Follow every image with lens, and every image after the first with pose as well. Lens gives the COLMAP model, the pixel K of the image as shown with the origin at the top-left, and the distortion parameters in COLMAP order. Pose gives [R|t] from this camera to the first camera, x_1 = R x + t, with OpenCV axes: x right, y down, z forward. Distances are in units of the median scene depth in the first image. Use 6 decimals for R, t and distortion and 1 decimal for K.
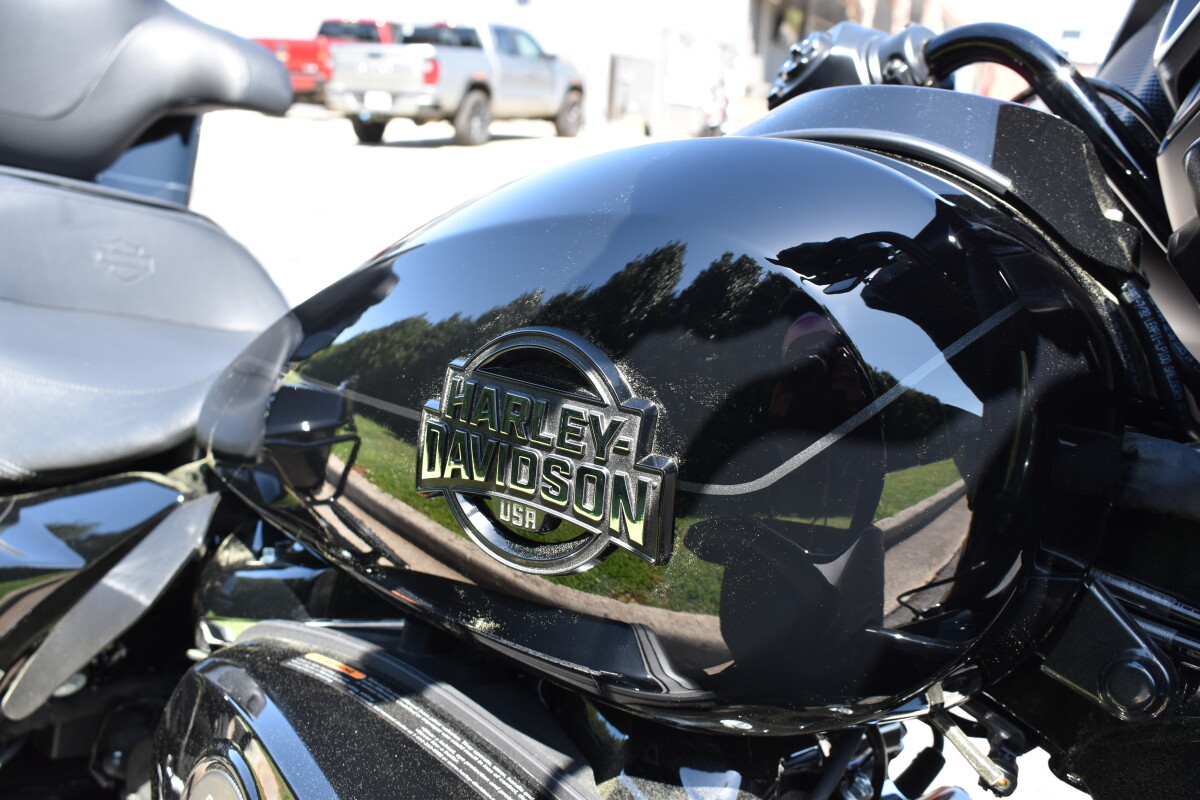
lens RADIAL K [[1187.2, 0, 596.7], [0, 1187.2, 399.6], [0, 0, 1]] dist [-0.052400, 0.000000]
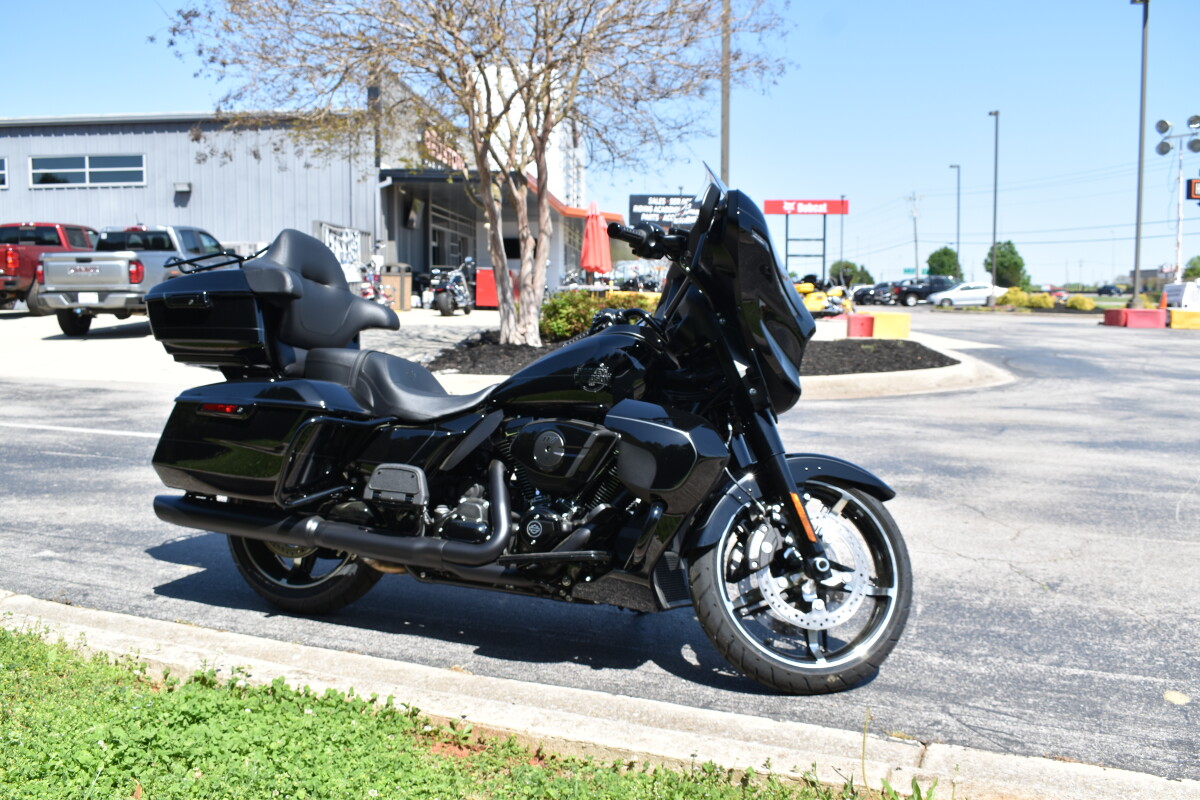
lens RADIAL K [[1129.2, 0, 600.7], [0, 1129.2, 399.6], [0, 0, 1]] dist [-0.057454, 0.000000]
pose [[0.942978, -0.088007, 0.321011, -0.070012], [0.128749, 0.985785, -0.107946, 0.029017], [-0.306948, 0.143120, 0.940904, -0.175080]]
